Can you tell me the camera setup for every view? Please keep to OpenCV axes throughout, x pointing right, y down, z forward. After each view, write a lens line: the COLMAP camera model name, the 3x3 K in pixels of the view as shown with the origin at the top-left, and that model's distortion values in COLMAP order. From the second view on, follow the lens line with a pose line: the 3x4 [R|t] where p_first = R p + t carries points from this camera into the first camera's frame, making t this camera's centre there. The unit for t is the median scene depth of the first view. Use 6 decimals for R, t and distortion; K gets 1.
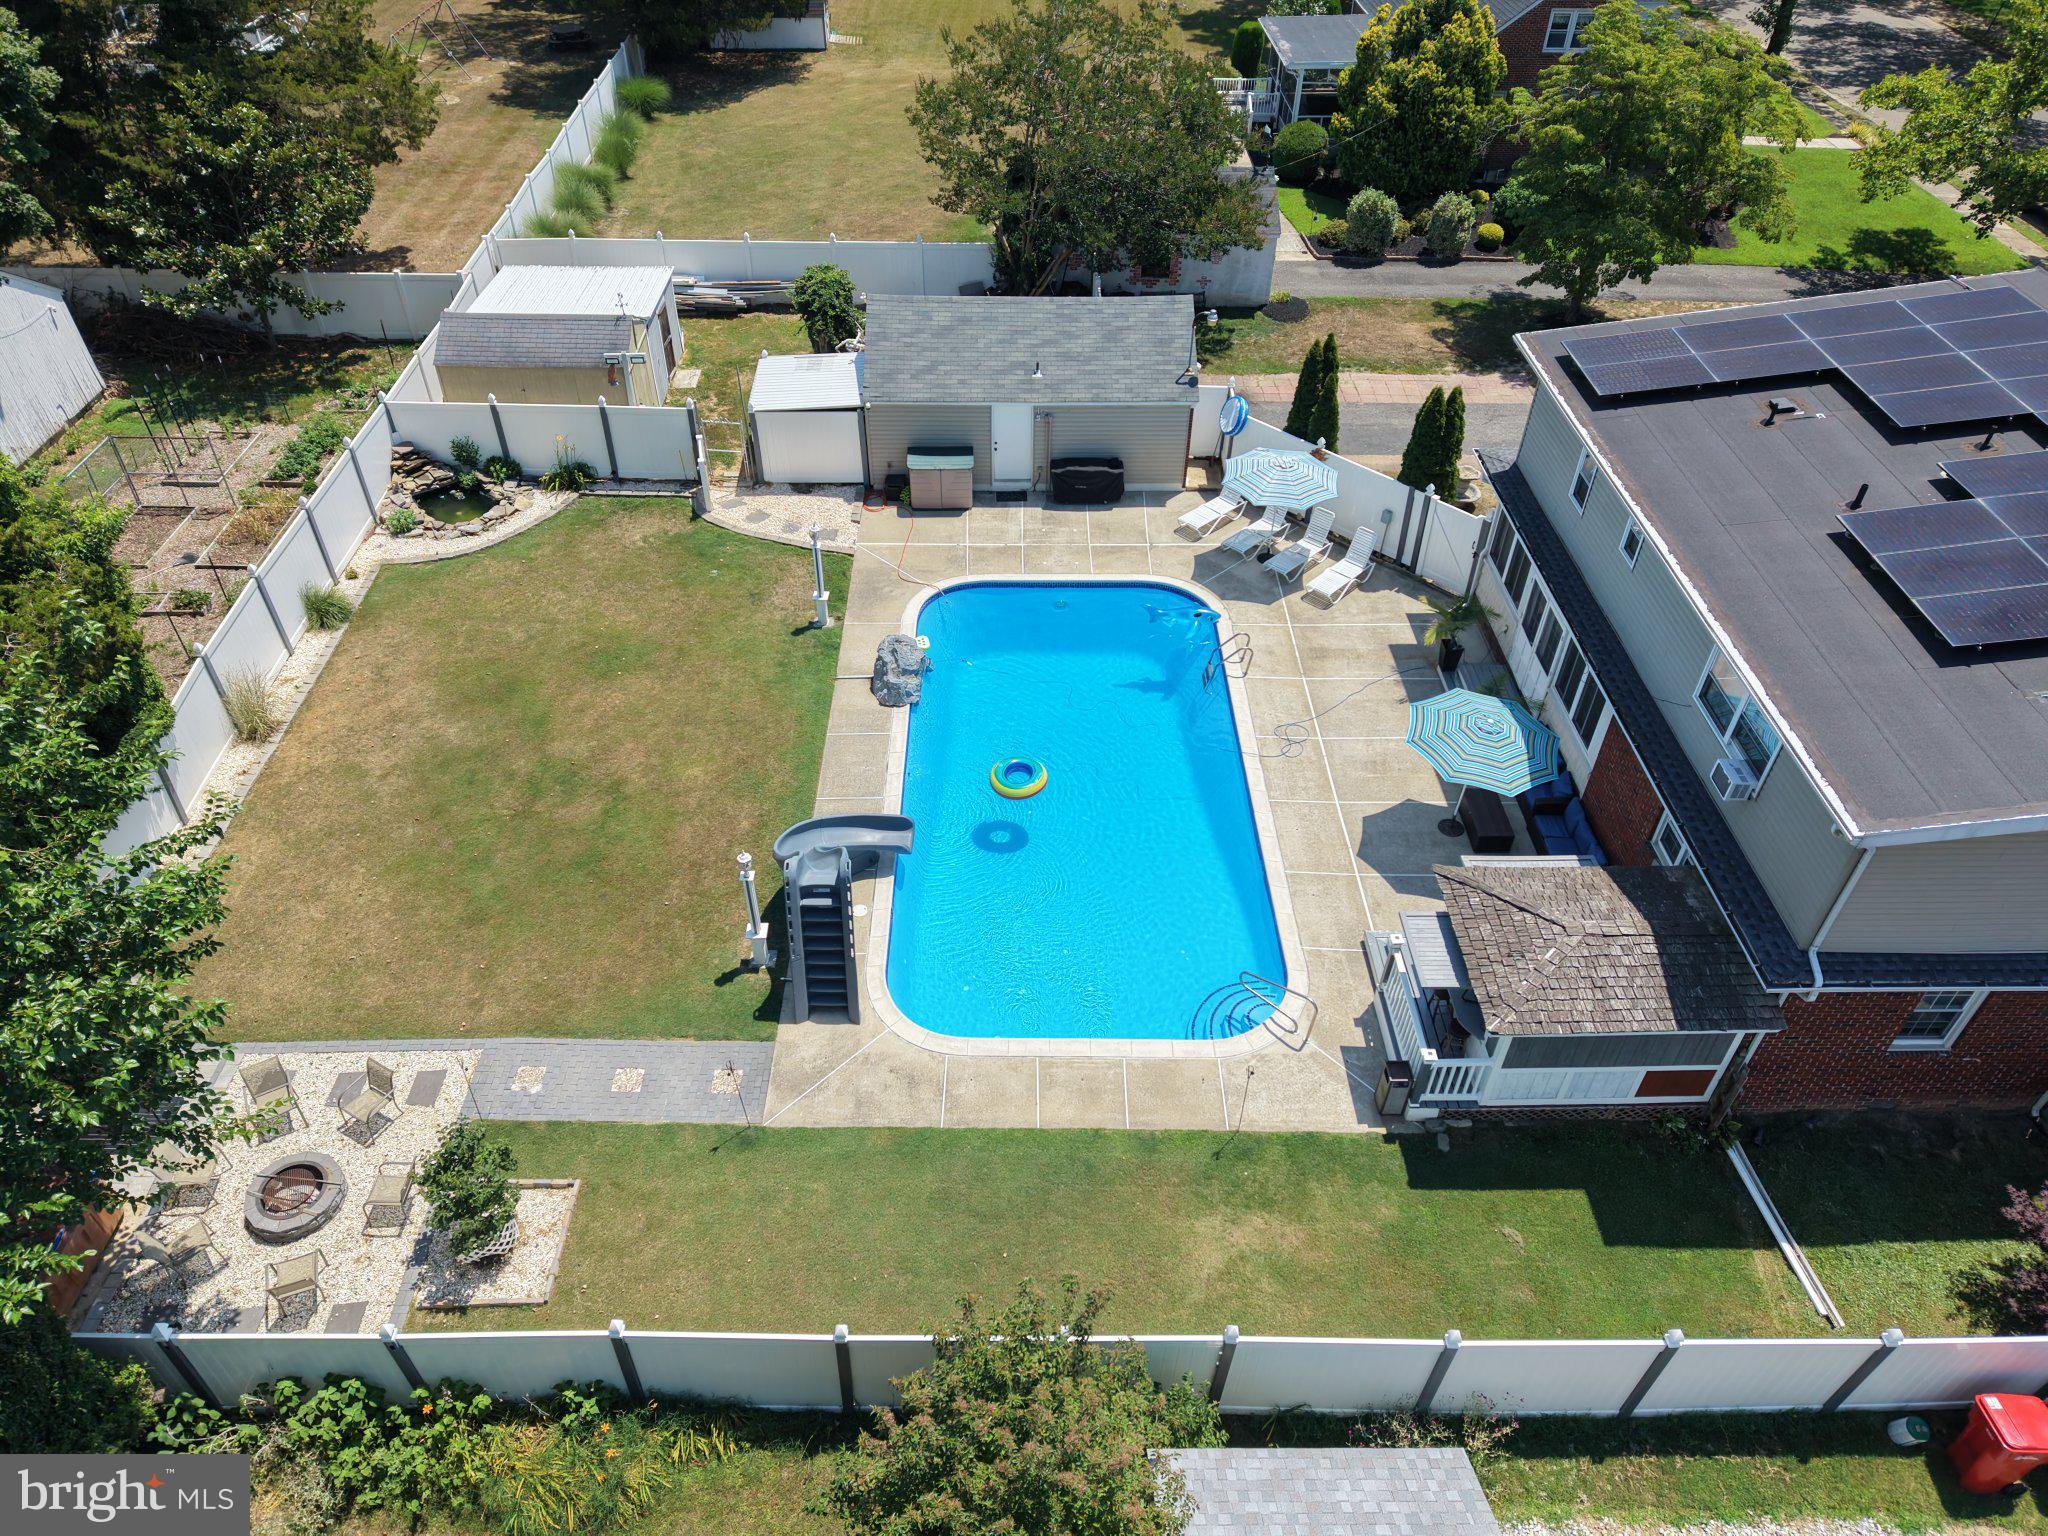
lens RADIAL K [[1368.1, 0, 1020.8], [0, 1368.1, 767.7], [0, 0, 1]] dist [0.040959, -0.047161]
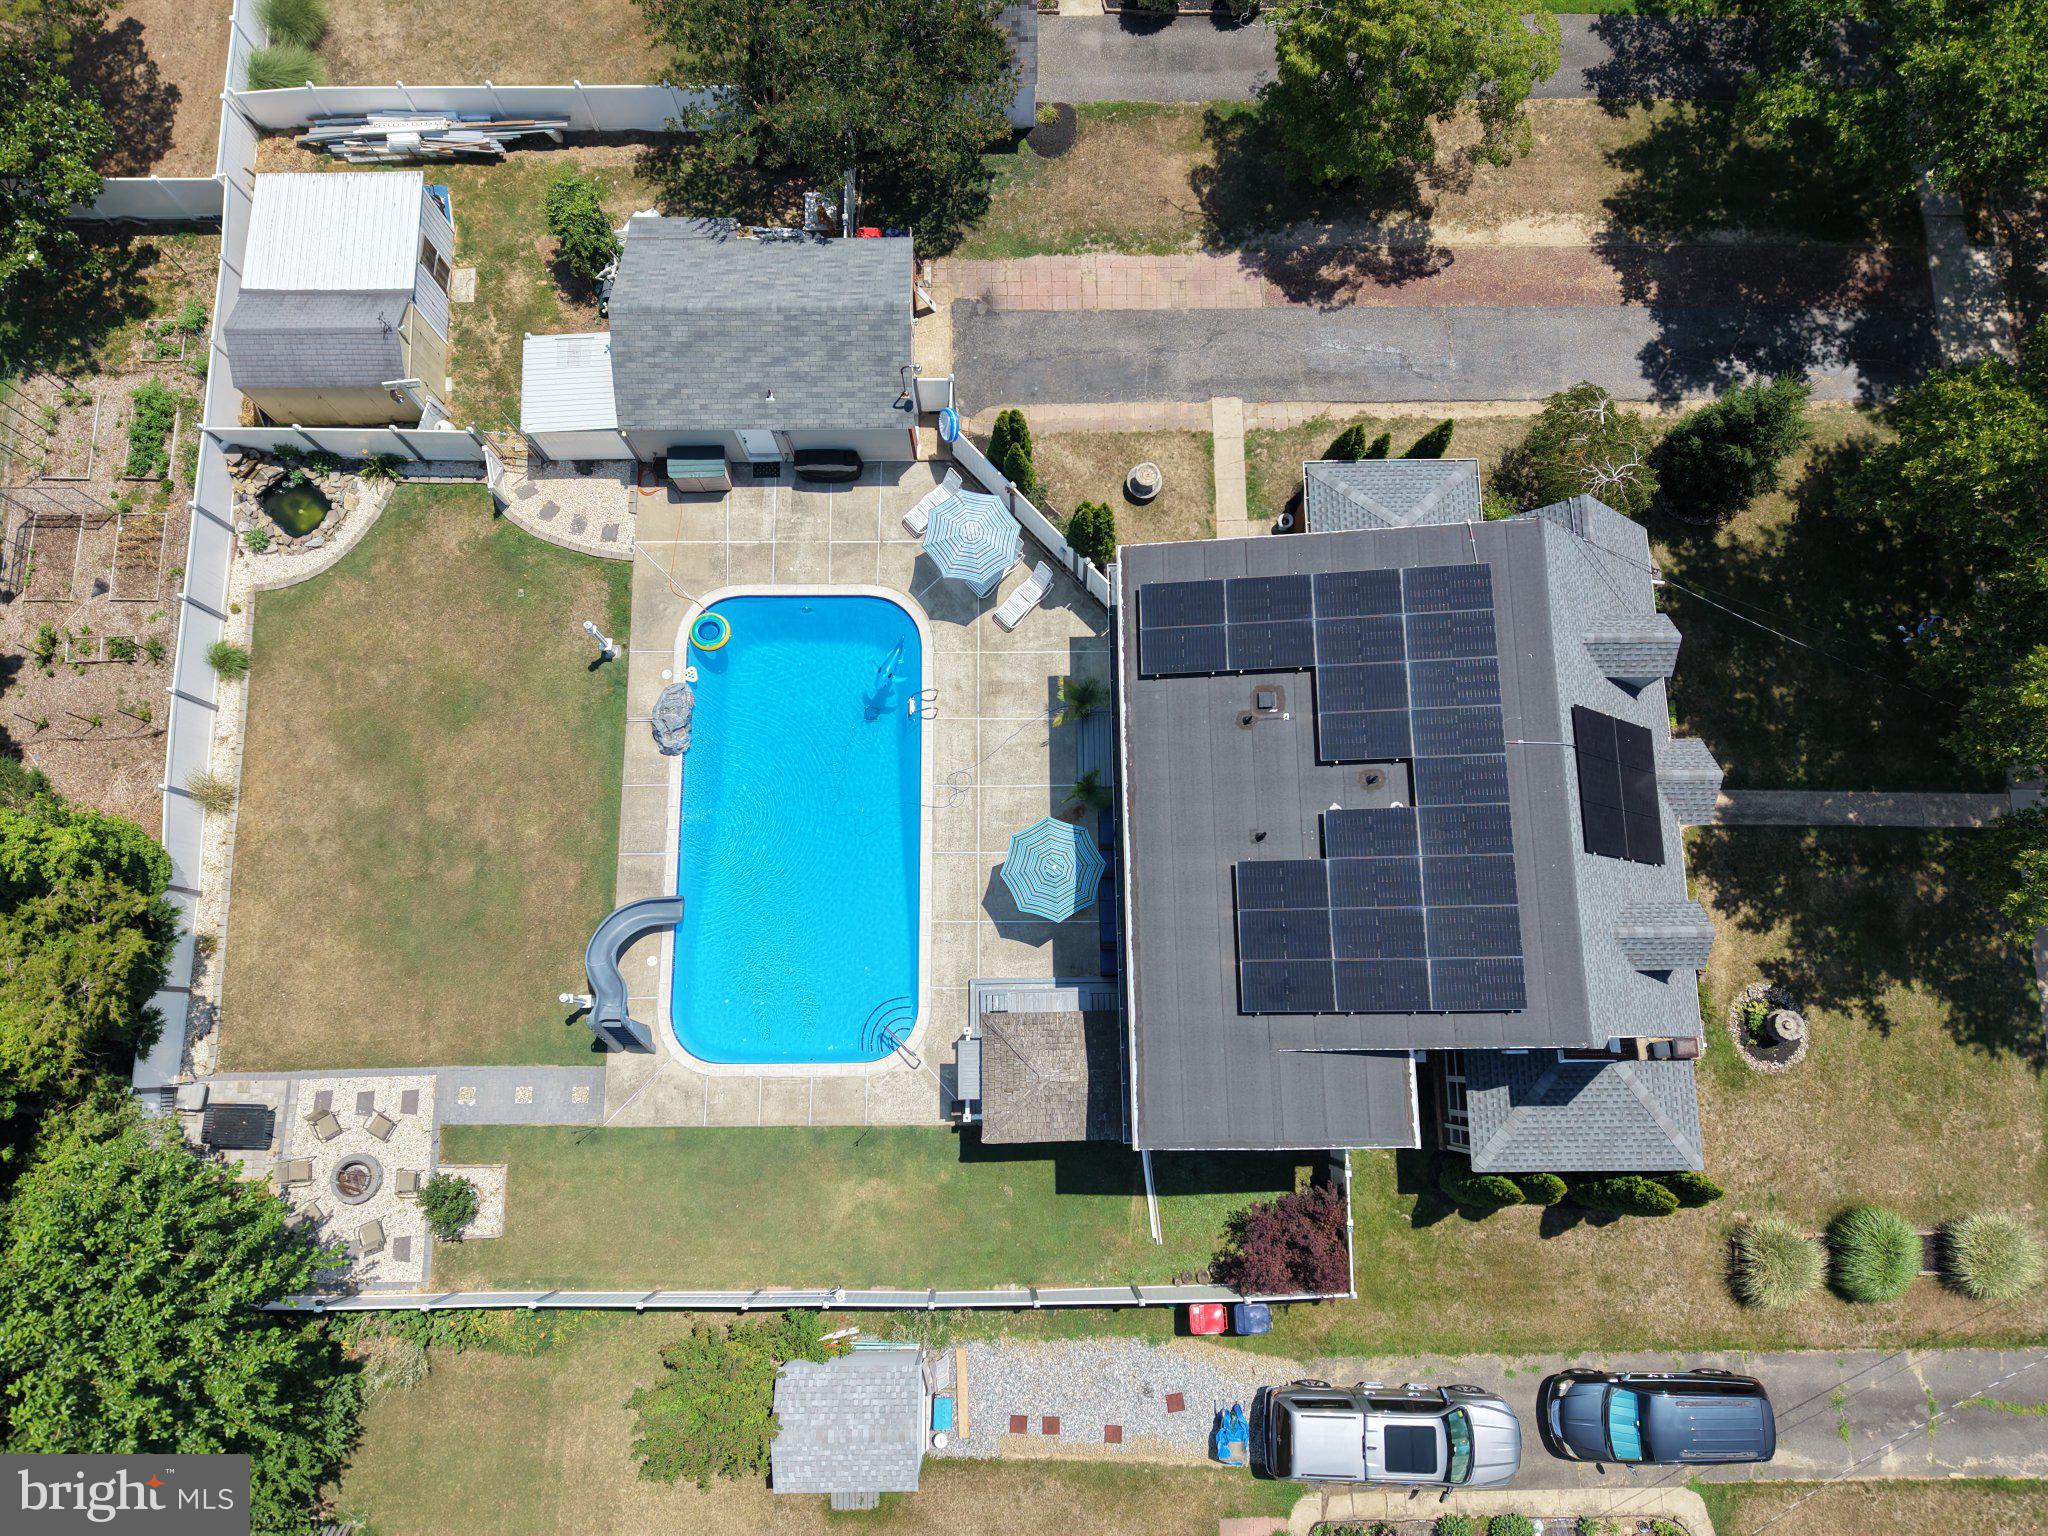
lens RADIAL K [[1382.0, 0, 1029.5], [0, 1382.0, 768.4], [0, 0, 1]] dist [0.007718, -0.002960]
pose [[0.999978, -0.002622, -0.006158, 0.257471], [0.005824, 0.794269, 0.607538, -0.816717], [0.003298, -0.607561, 0.794266, -0.097292]]
